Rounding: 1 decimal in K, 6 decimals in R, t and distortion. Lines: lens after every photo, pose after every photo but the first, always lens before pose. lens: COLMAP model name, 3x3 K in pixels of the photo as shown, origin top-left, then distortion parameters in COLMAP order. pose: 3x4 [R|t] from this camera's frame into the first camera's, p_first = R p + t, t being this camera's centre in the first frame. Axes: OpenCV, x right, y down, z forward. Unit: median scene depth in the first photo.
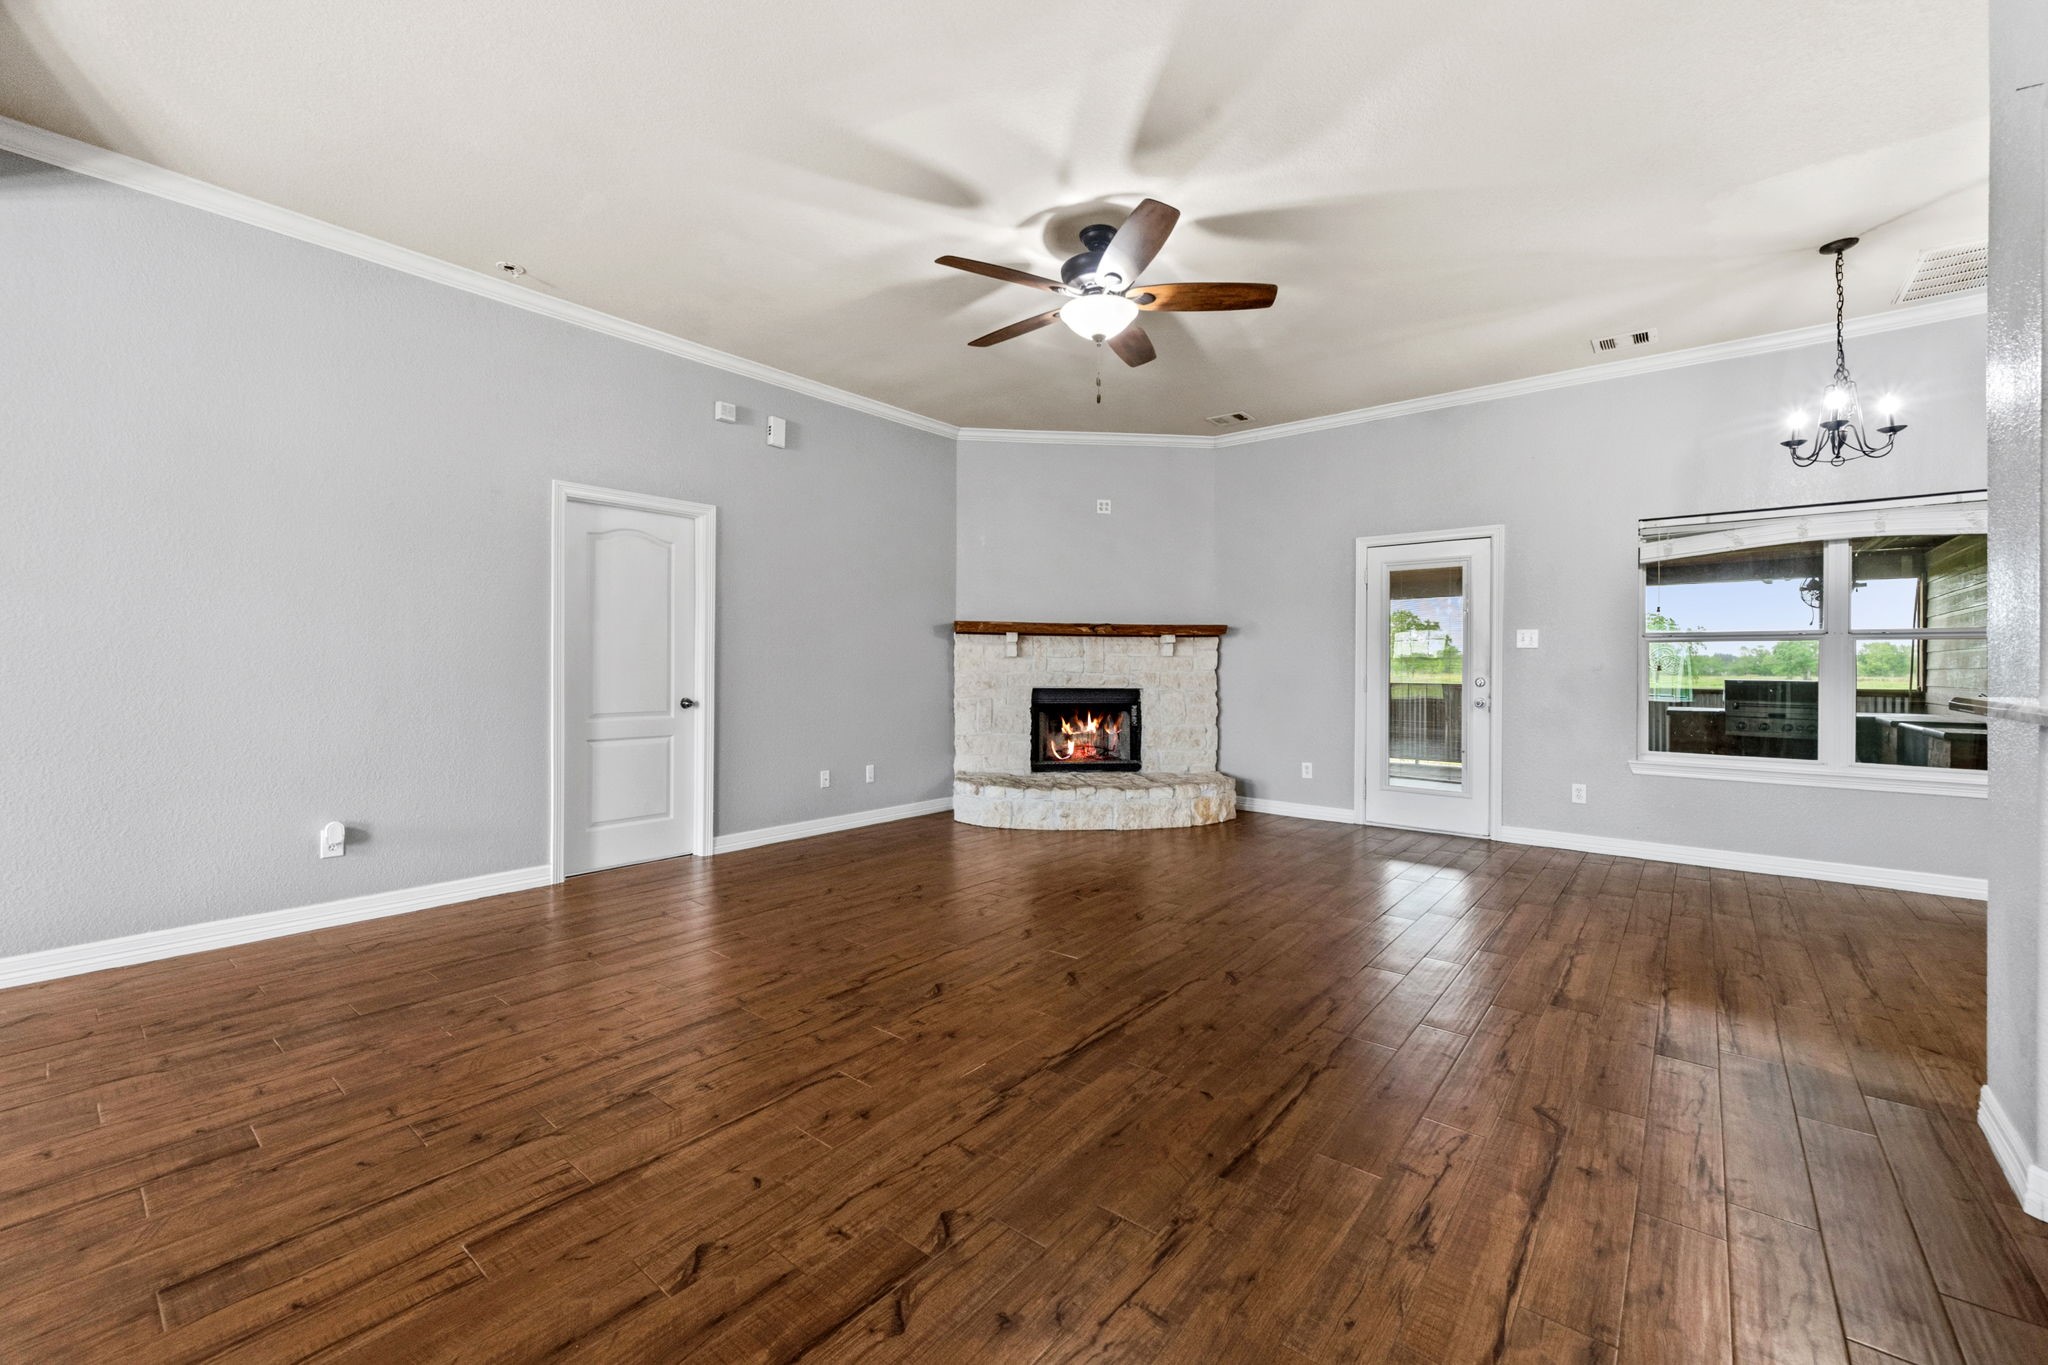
lens RADIAL K [[823.3, 0, 1026.3], [0, 823.3, 669.3], [0, 0, 1]] dist [0.000167, 0.000051]
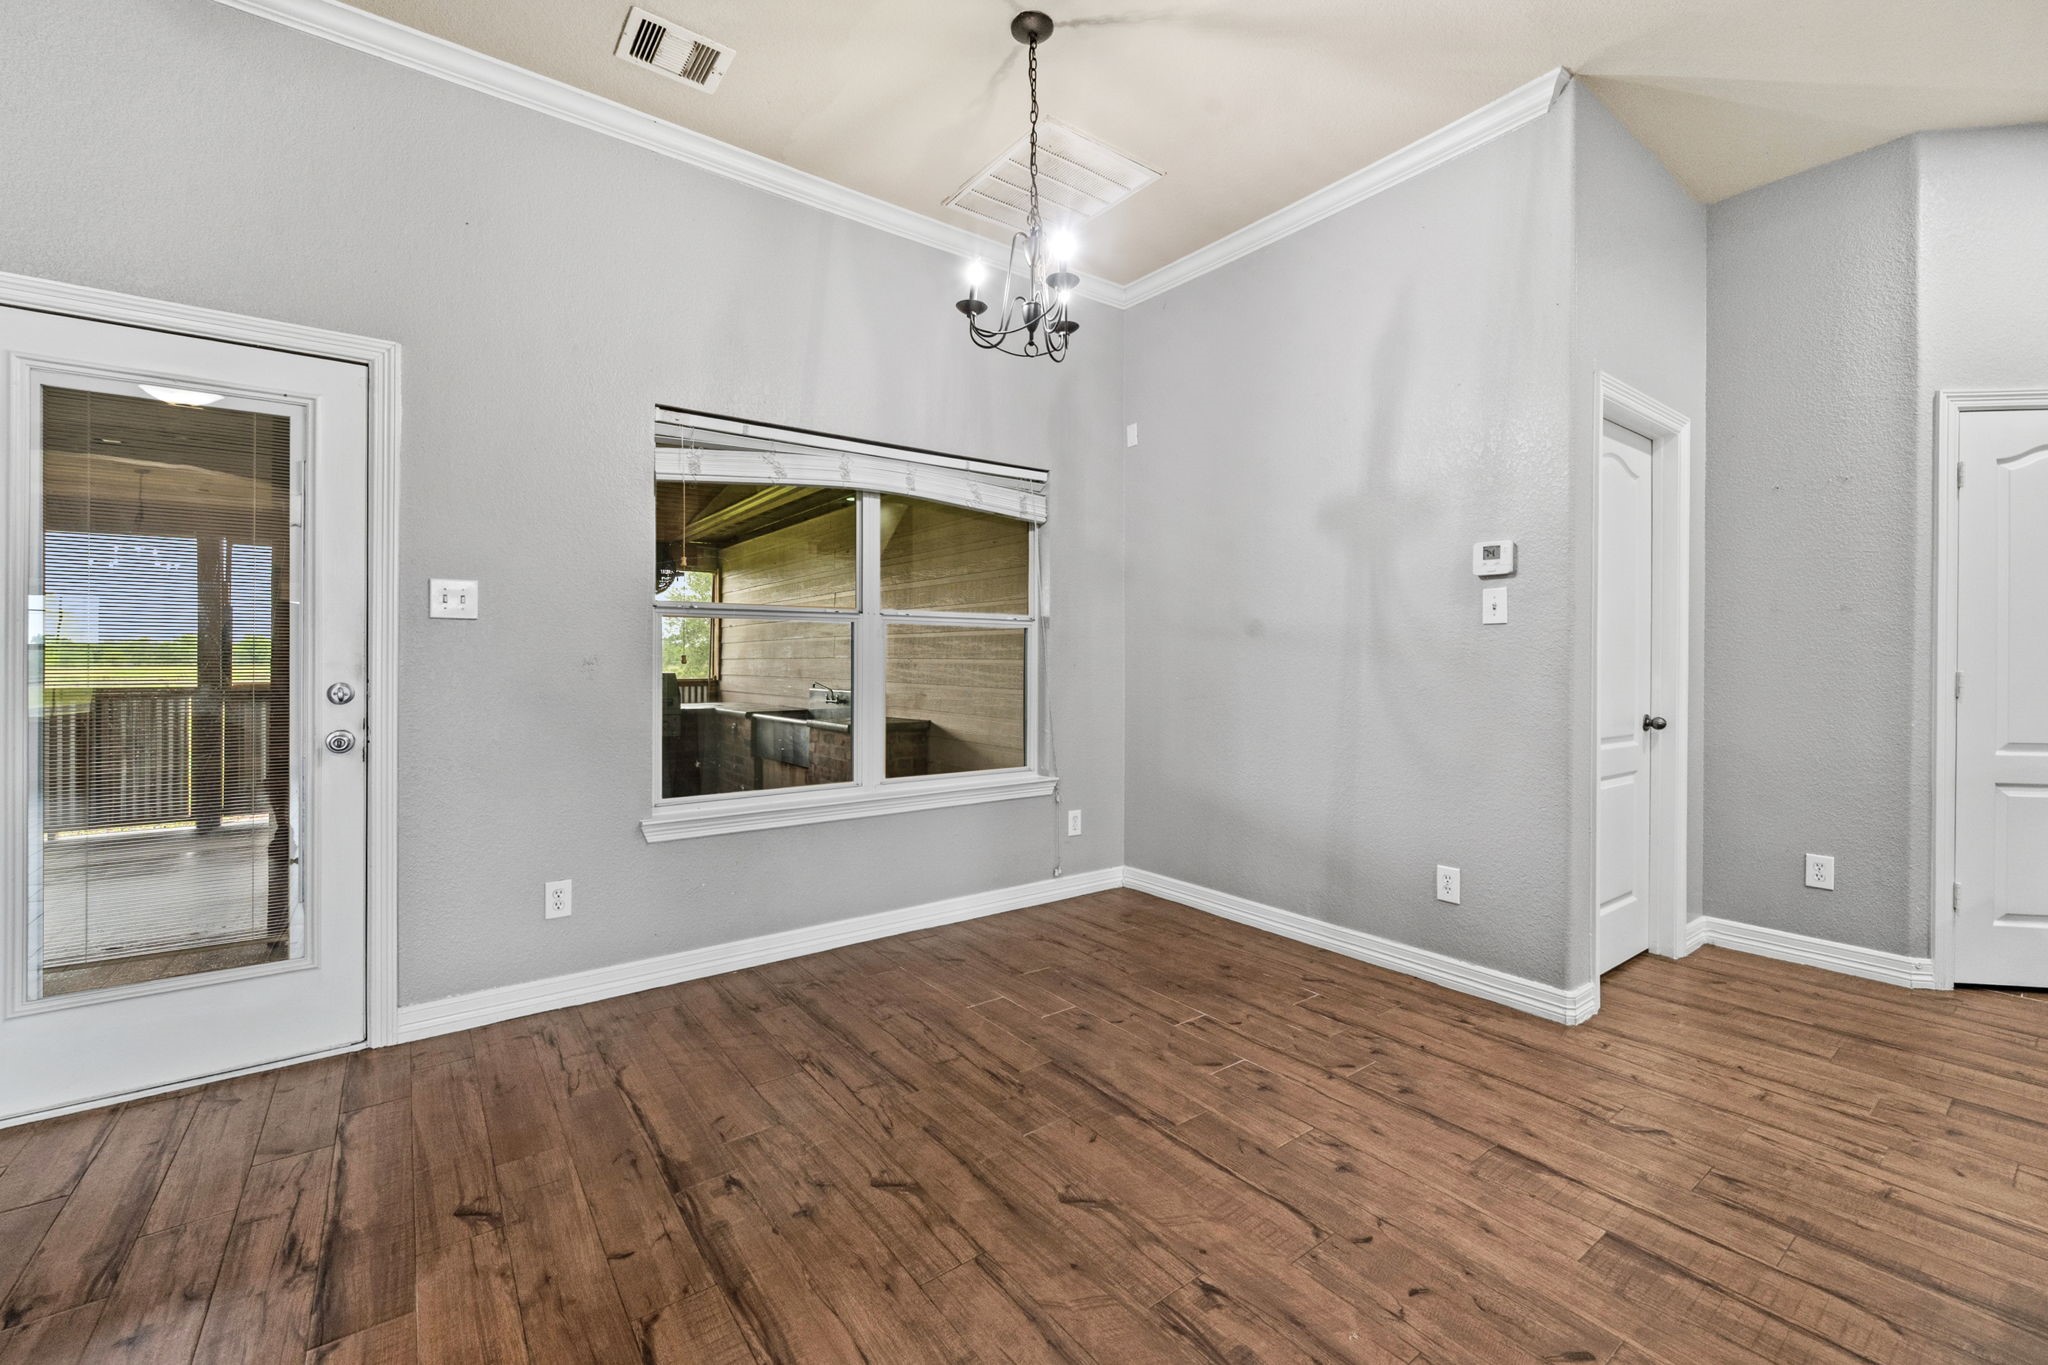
lens RADIAL K [[834.3, 0, 1034.3], [0, 834.3, 659.7], [0, 0, 1]] dist [-0.000608, 0.000101]
pose [[0.234643, -0.003990, 0.972073, 0.205584], [0.002933, 0.999990, 0.003397, -0.002087], [-0.972077, 0.002054, 0.234653, 0.527921]]
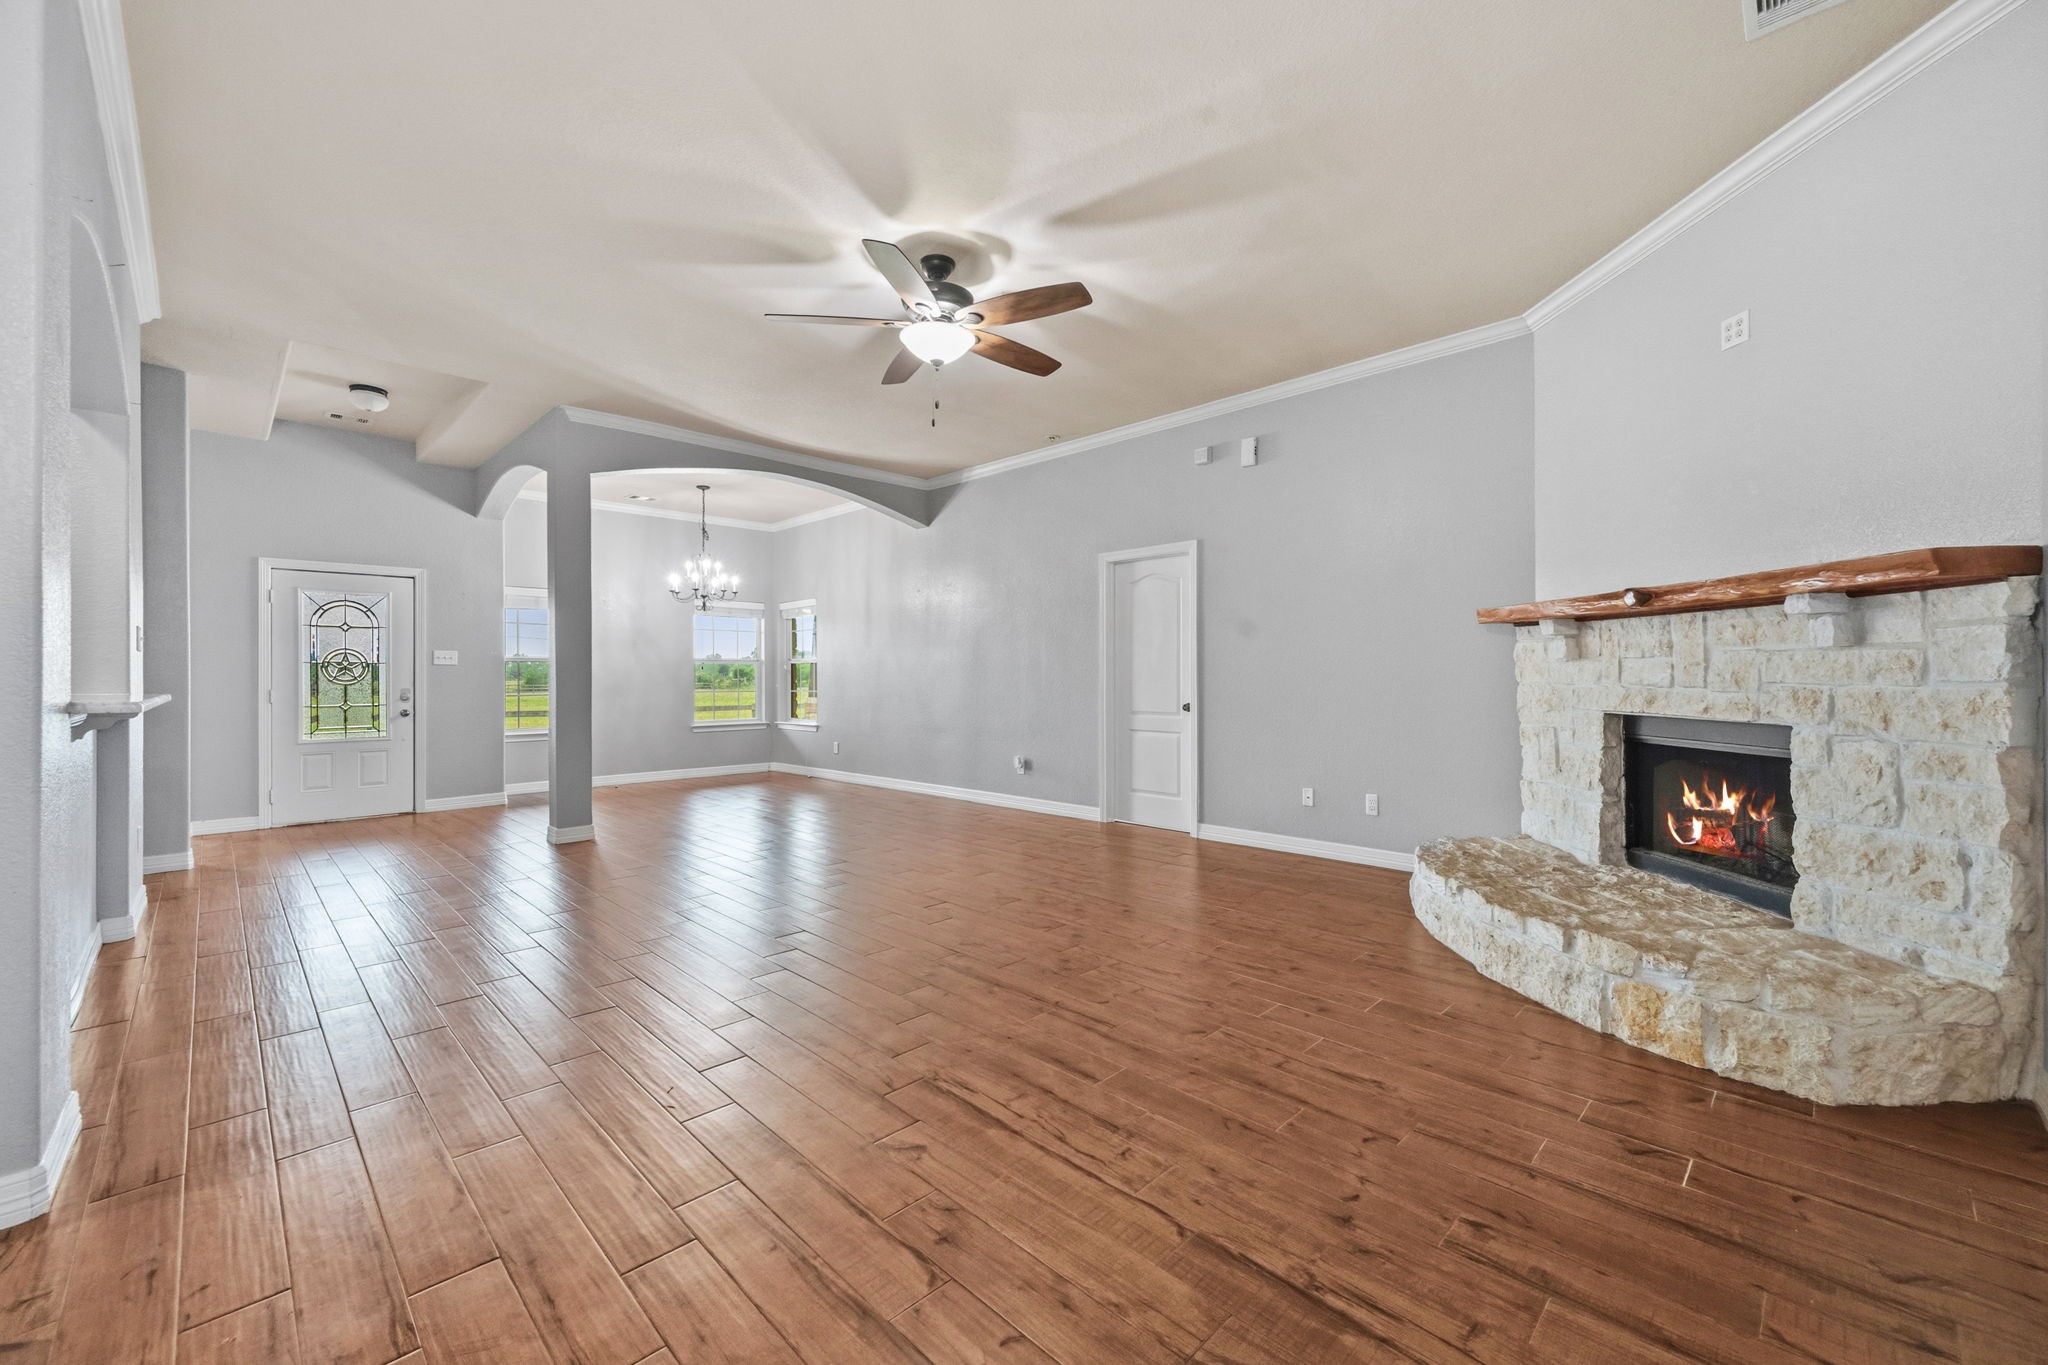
lens RADIAL K [[804.1, 0, 1024.0], [0, 804.1, 682.5], [0, 0, 1]] dist [-0.000131, 0.000188]
pose [[-0.100084, 0.002862, -0.994975, 0.684546], [-0.003492, 0.999989, 0.003227, 0.001265], [0.994973, 0.003797, -0.100072, 0.756719]]
